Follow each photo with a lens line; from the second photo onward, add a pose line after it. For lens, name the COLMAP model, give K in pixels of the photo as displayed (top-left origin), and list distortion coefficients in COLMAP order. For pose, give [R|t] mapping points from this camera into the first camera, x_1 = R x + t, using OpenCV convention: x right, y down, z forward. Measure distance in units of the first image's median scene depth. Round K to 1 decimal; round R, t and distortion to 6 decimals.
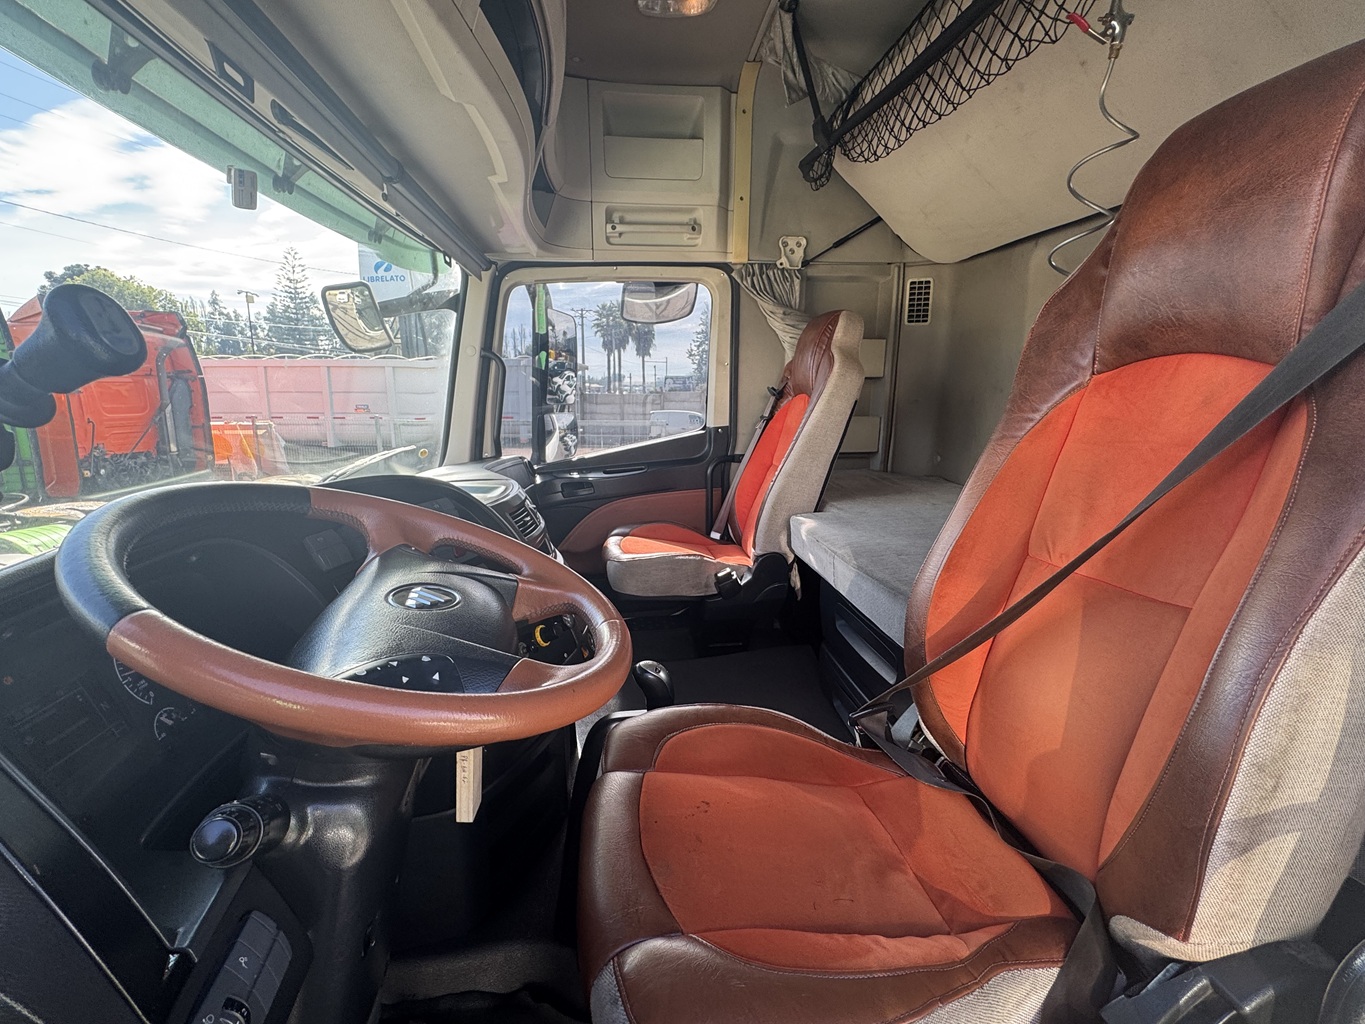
lens RADIAL K [[632.2, 0, 681.3], [0, 632.2, 509.5], [0, 0, 1]] dist [-0.004403, -0.000737]
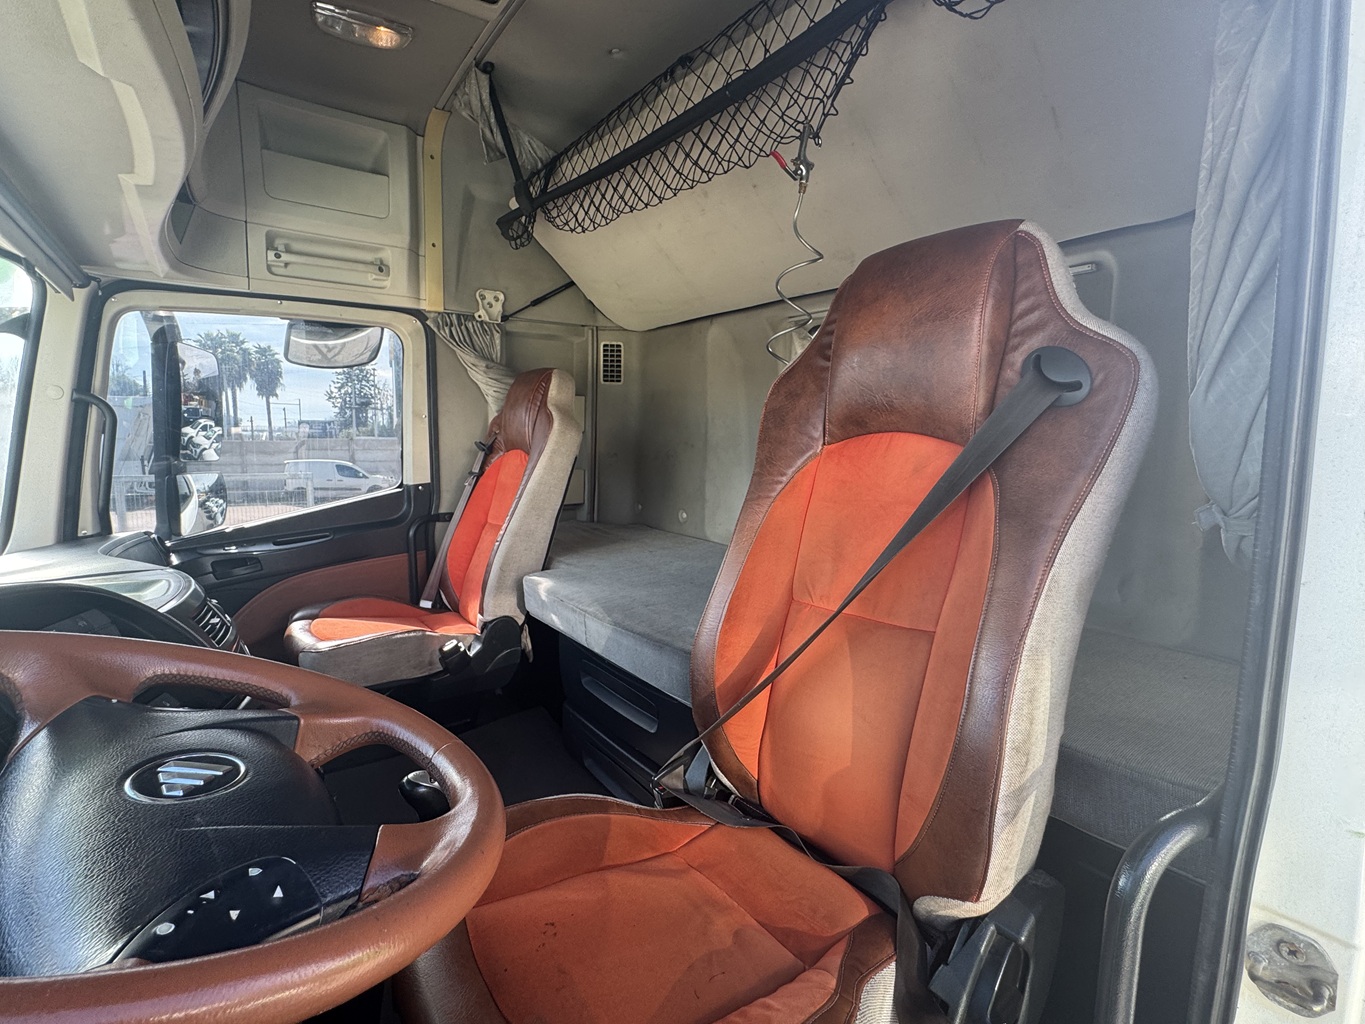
lens RADIAL K [[632.2, 0, 678.5], [0, 632.2, 510.7], [0, 0, 1]] dist [-0.004403, -0.000737]
pose [[0.870945, -0.051258, 0.488699, -0.144563], [0.085311, 0.995214, -0.047655, -0.039736], [-0.483918, 0.083196, 0.871150, 0.062331]]
